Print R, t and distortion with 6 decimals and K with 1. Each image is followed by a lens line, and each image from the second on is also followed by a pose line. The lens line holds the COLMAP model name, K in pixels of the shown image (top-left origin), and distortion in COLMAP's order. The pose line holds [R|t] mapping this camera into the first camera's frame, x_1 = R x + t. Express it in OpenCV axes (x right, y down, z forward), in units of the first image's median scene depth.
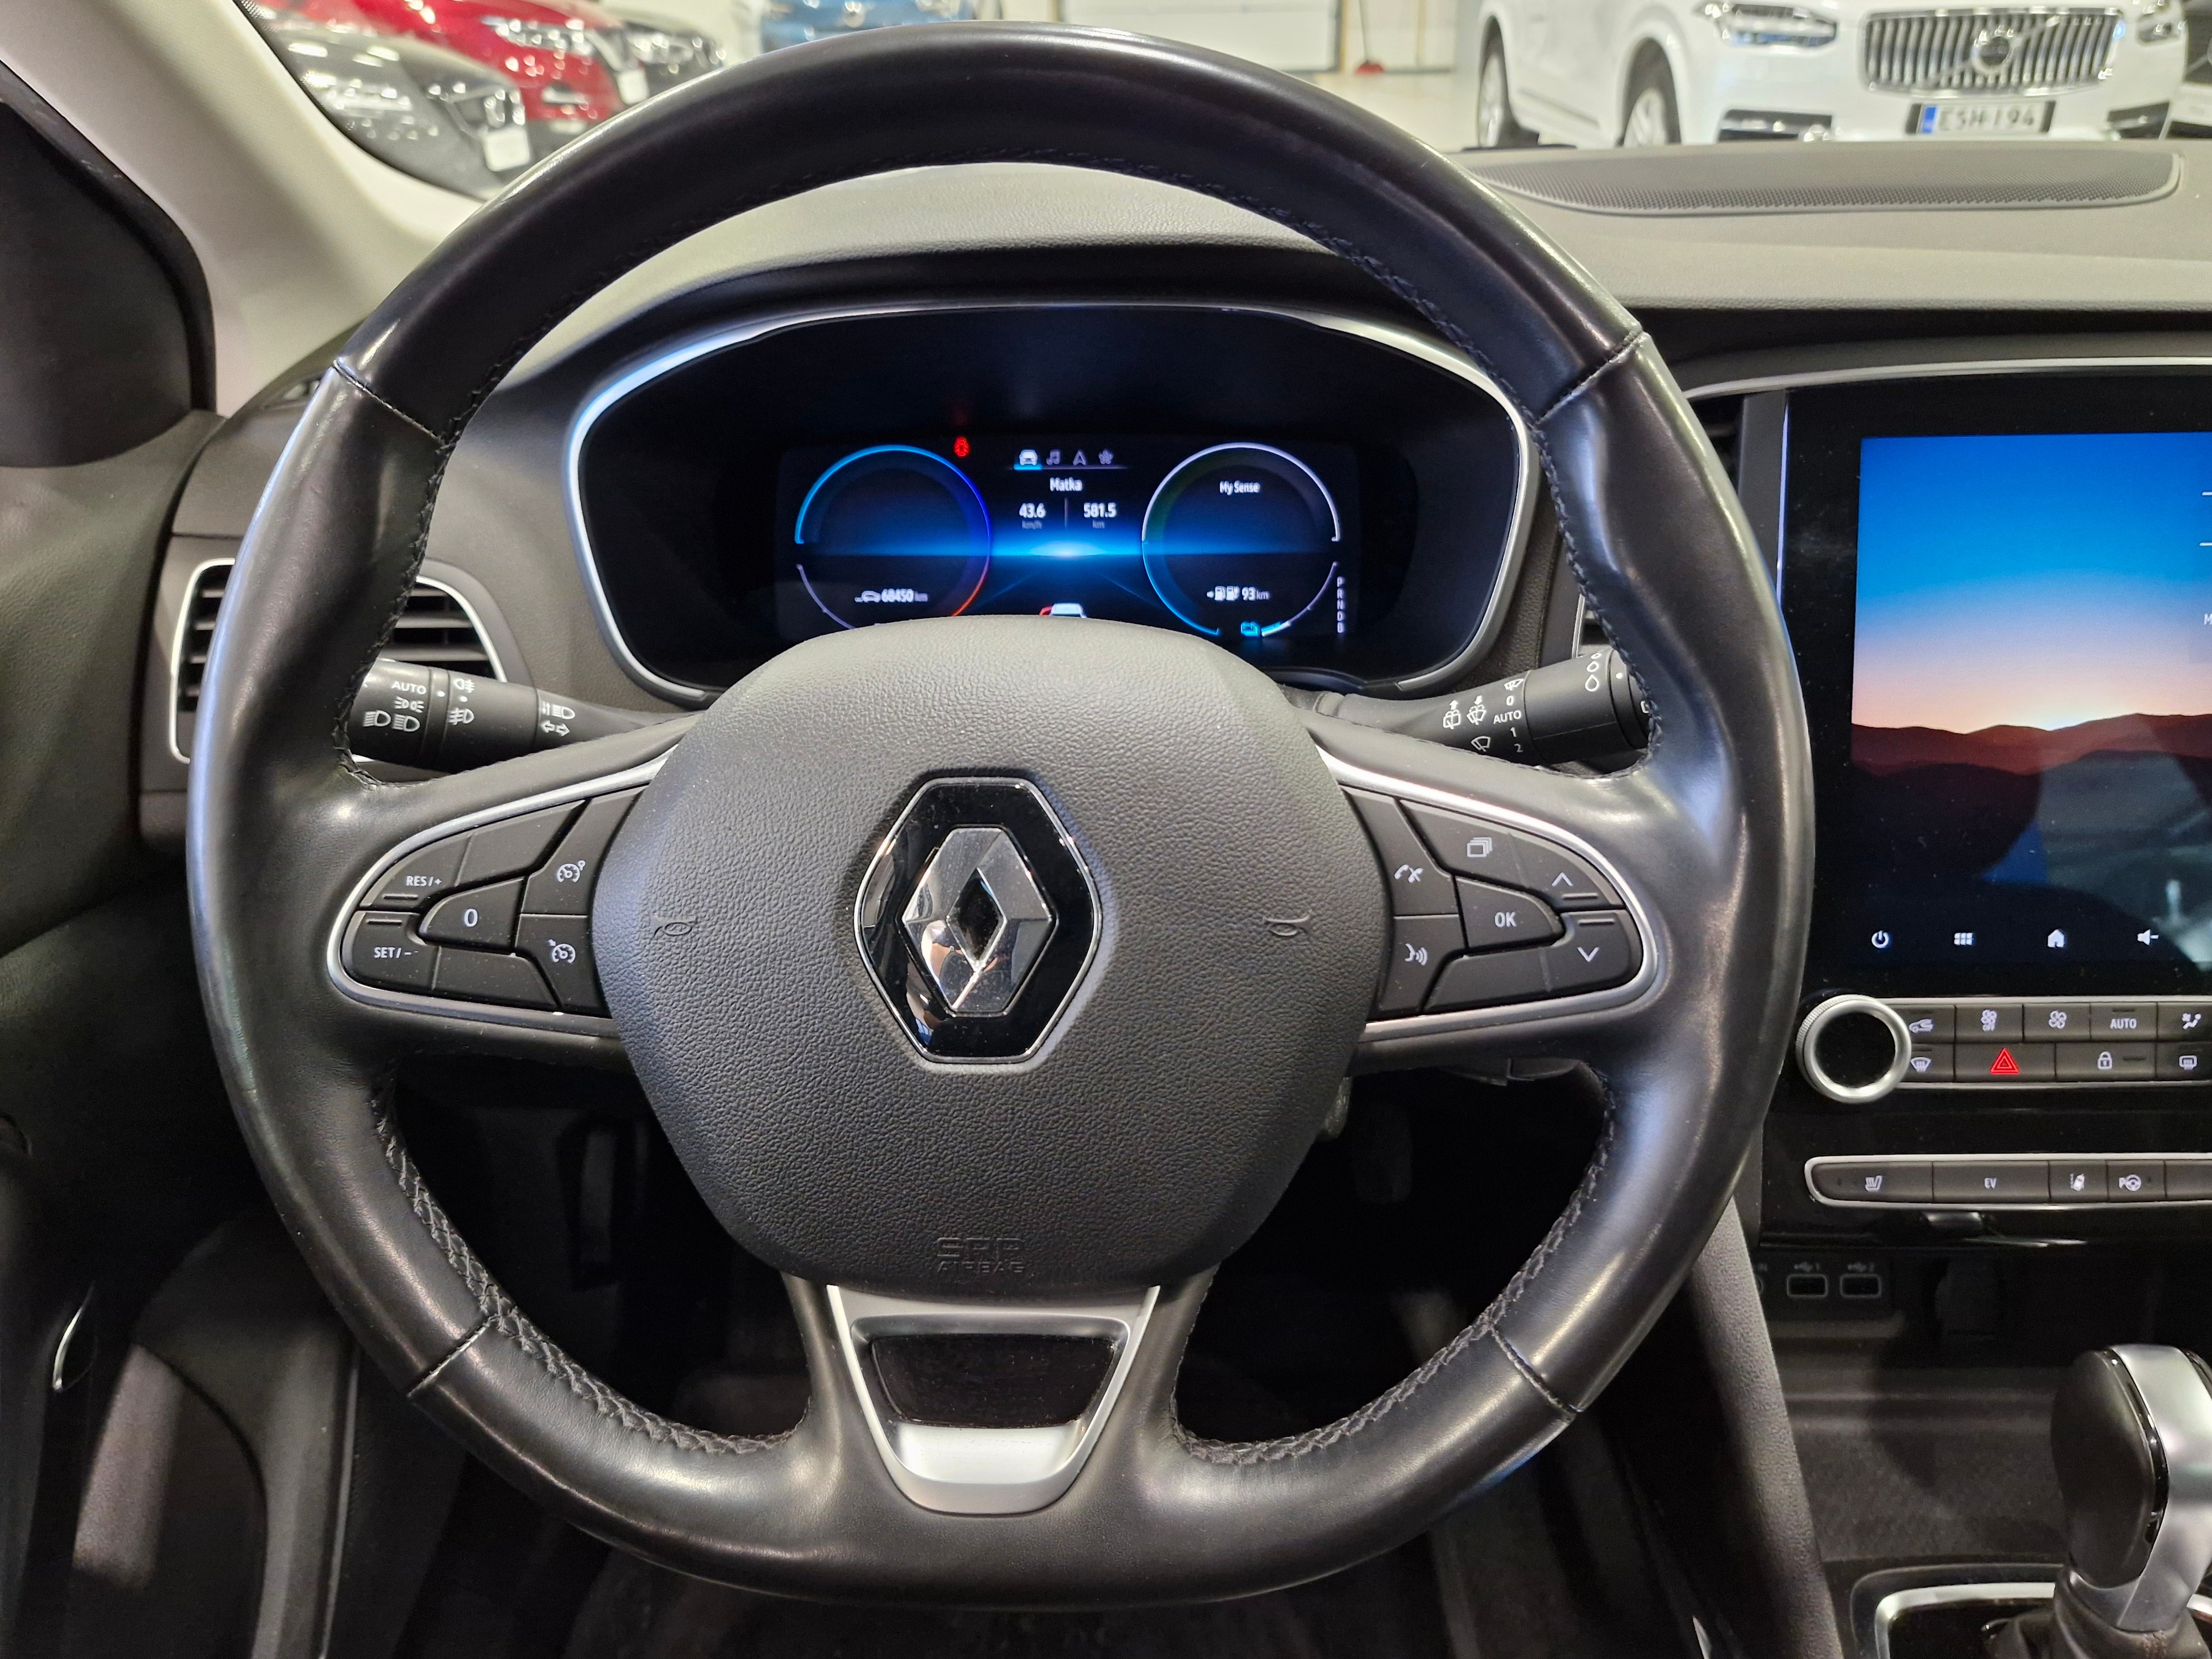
lens RADIAL K [[1596.4, 0, 1099.8], [0, 1596.4, 953.4], [0, 0, 1]] dist [0.040477, -0.000430]
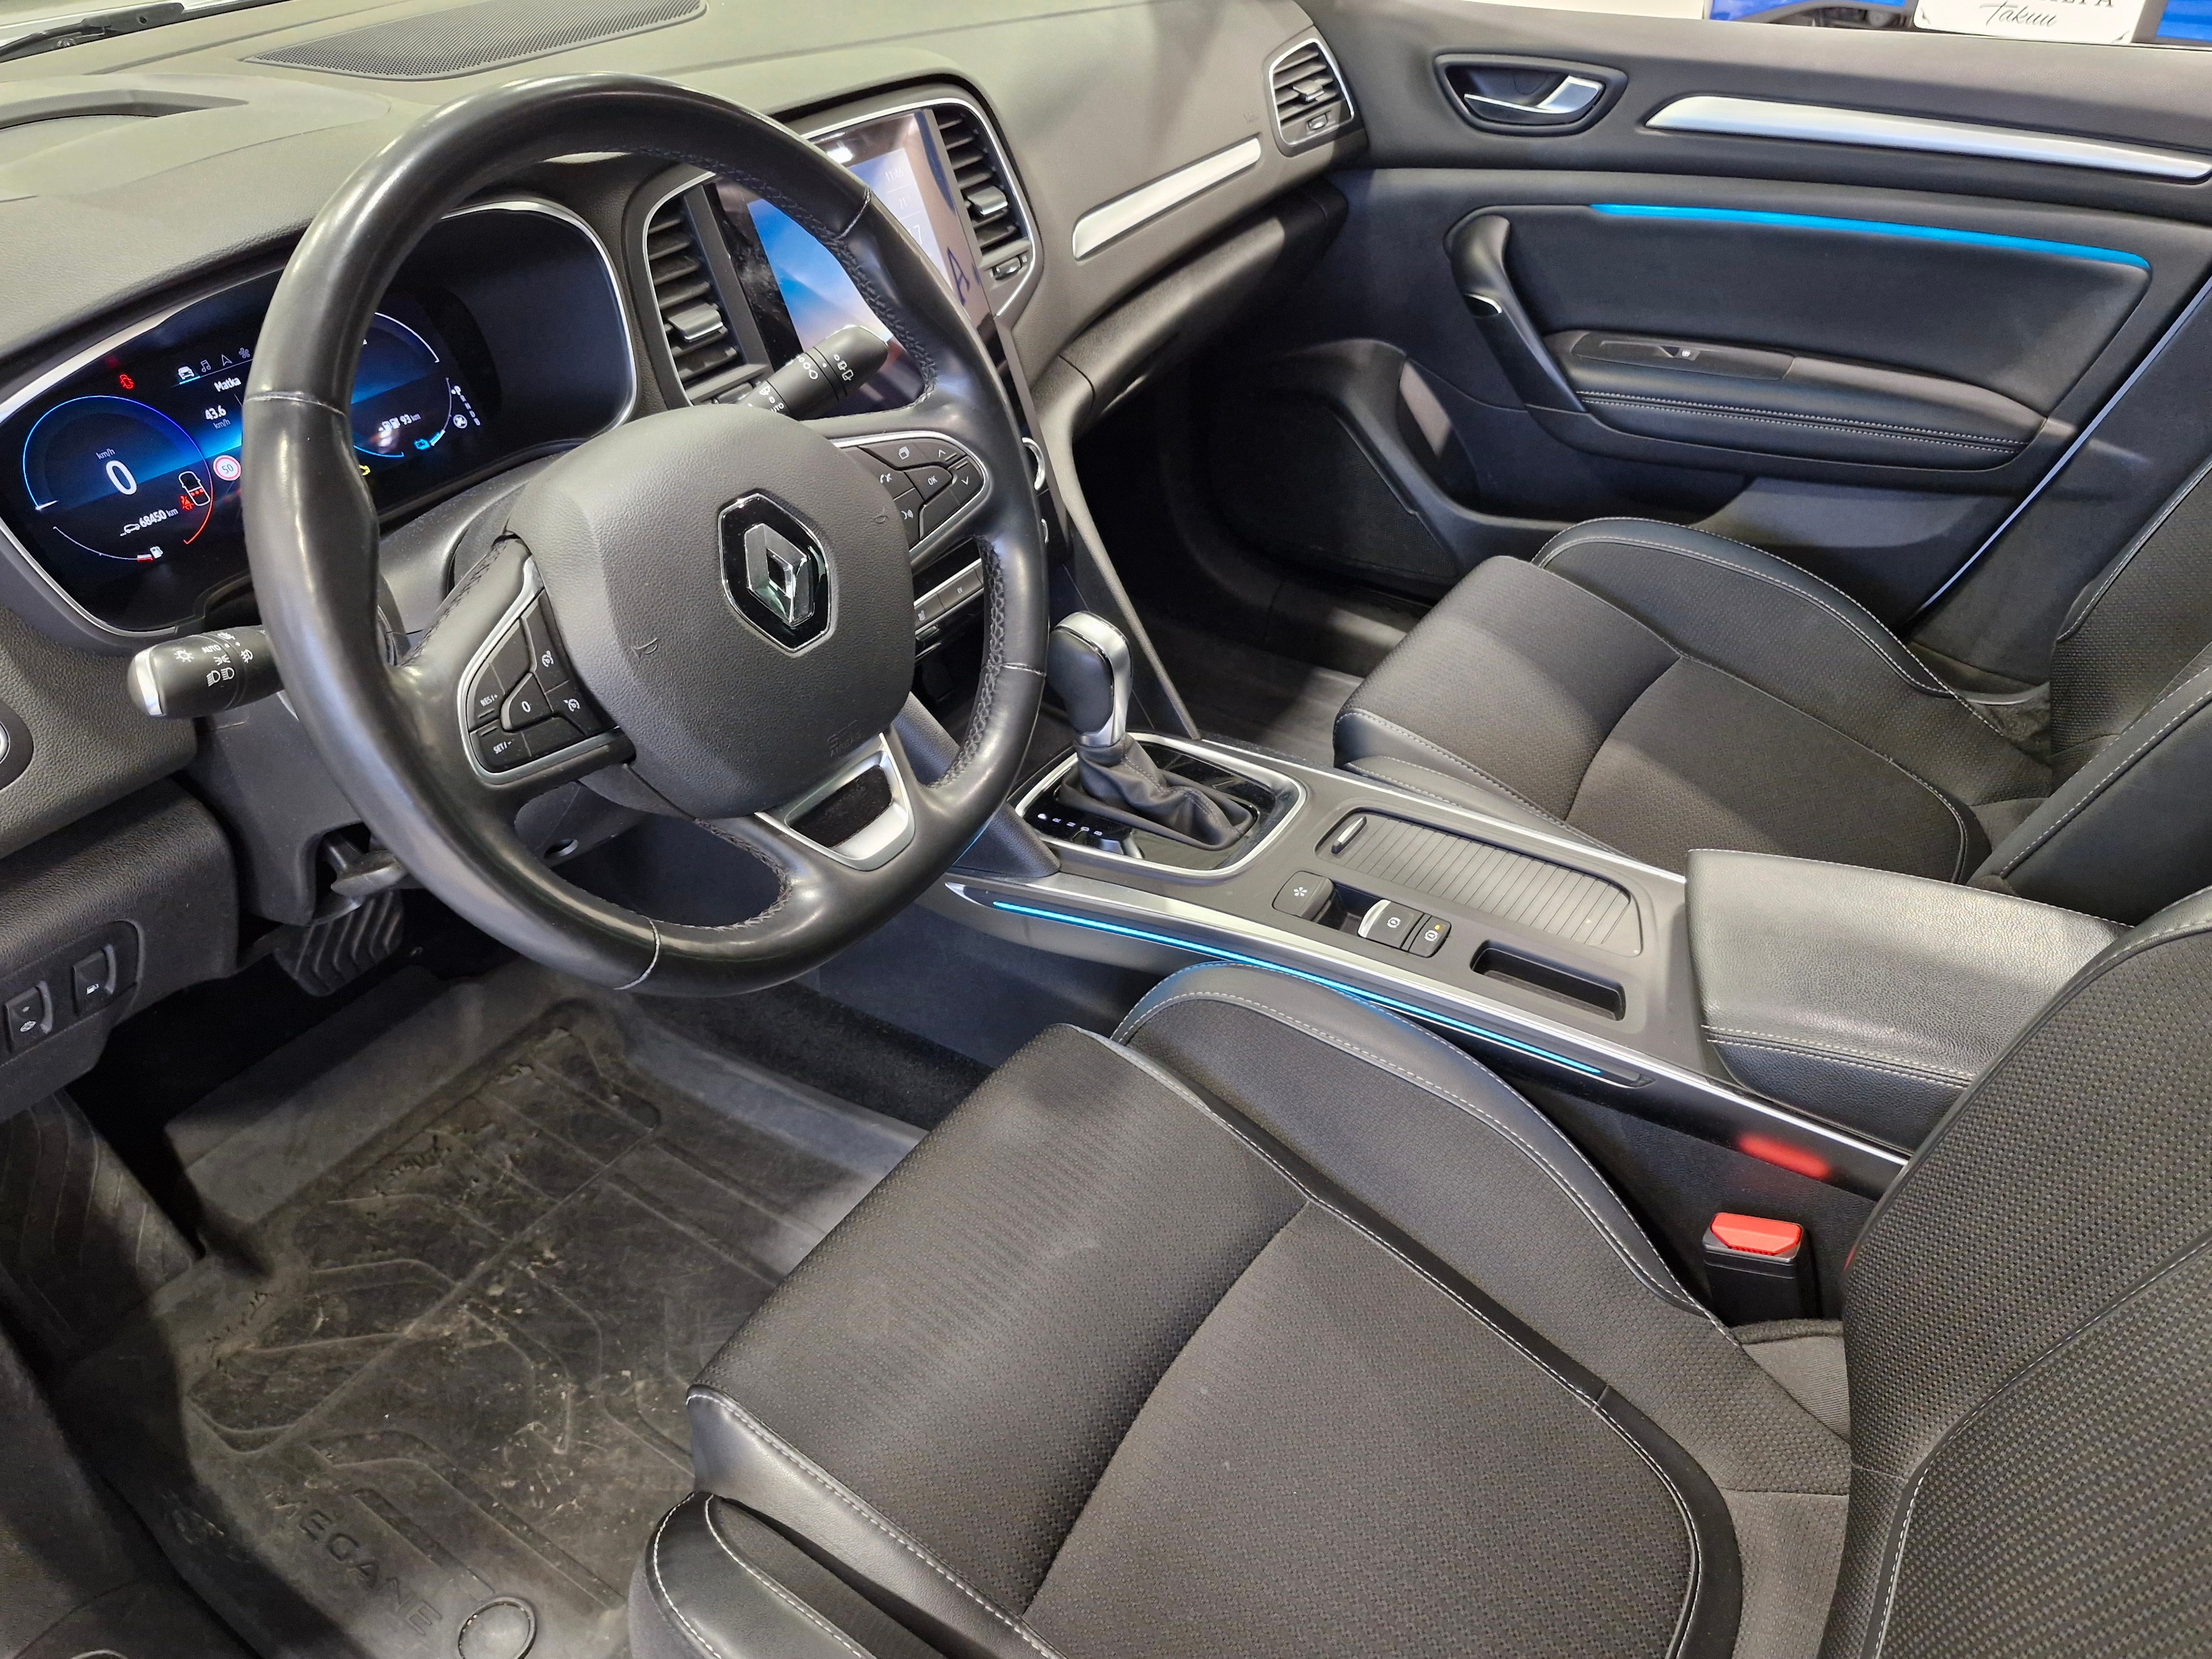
lens RADIAL K [[1505.1, 0, 1120.9], [0, 1505.1, 885.6], [0, 0, 1]] dist [0.079471, -0.102929]
pose [[0.508926, -0.526978, 0.680653, -0.672317], [0.424647, 0.841498, 0.333999, -0.070107], [-0.748778, 0.119057, 0.652040, -0.227380]]
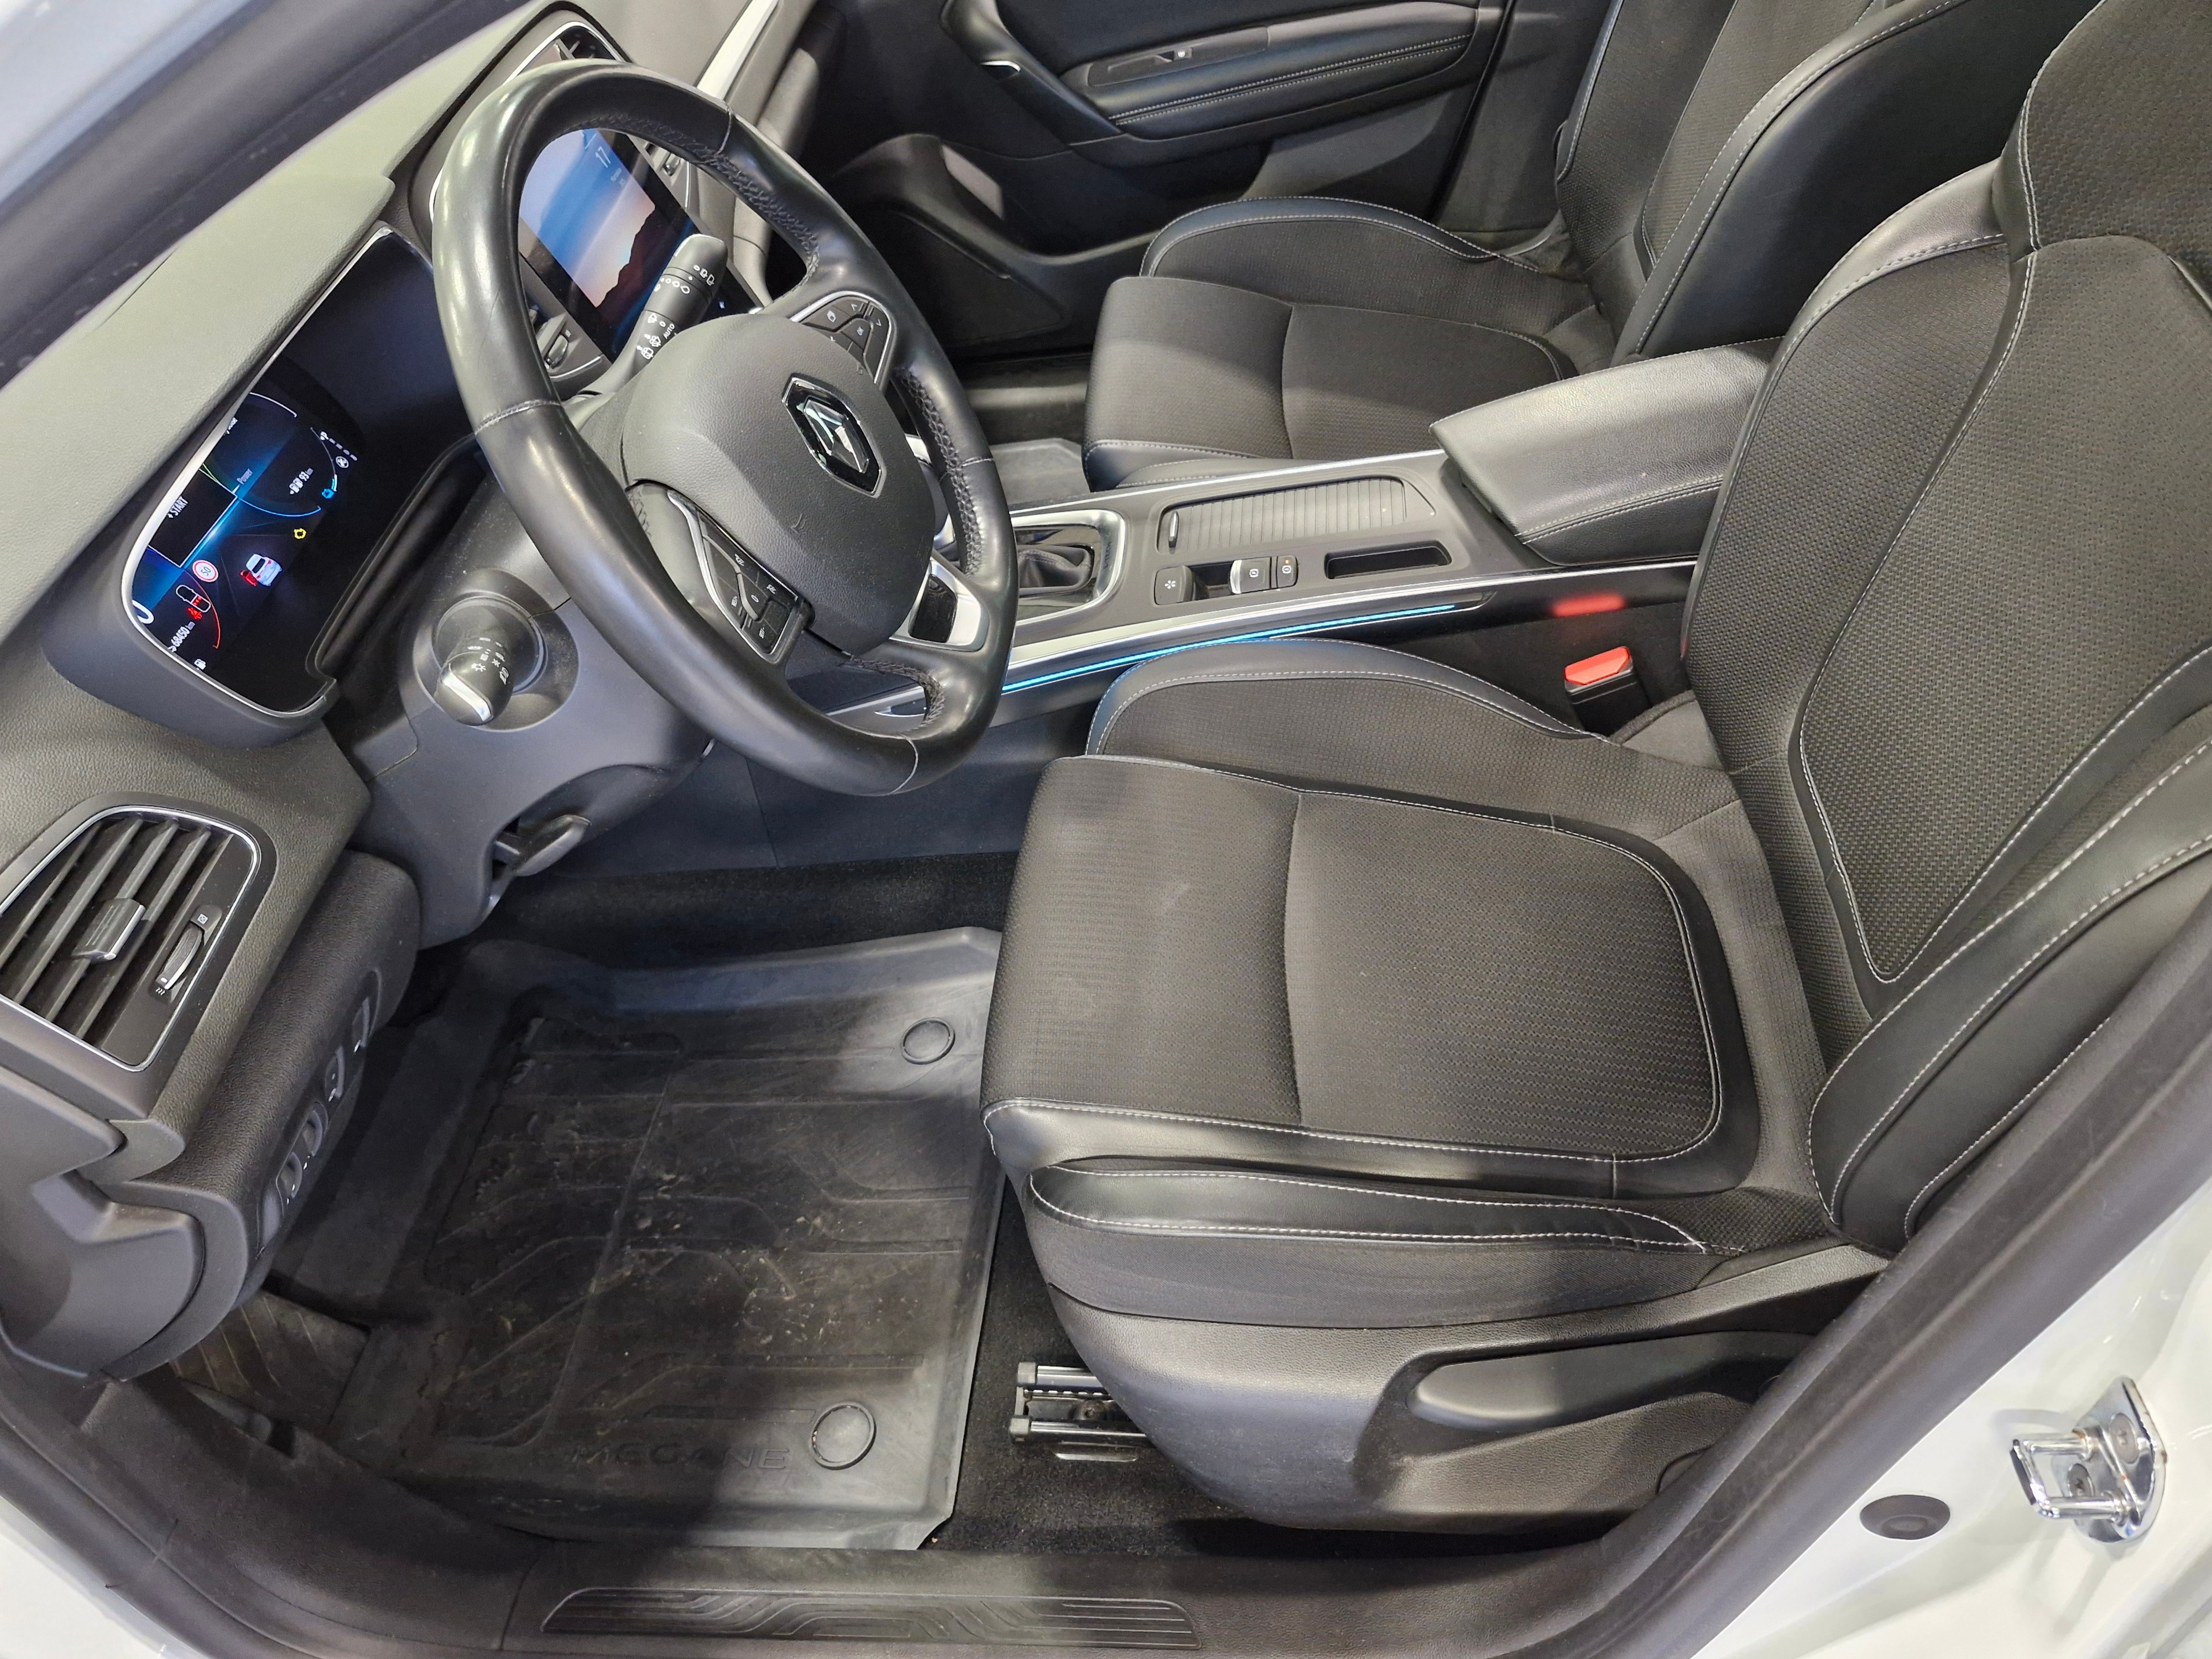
lens RADIAL K [[1457.9, 0, 1102.2], [0, 1457.9, 868.2], [0, 0, 1]] dist [0.093950, -0.123134]
pose [[0.047281, -0.726810, 0.685210, -1.015412], [0.628141, 0.555002, 0.545354, -0.303667], [-0.776661, 0.404623, 0.482780, -0.033965]]
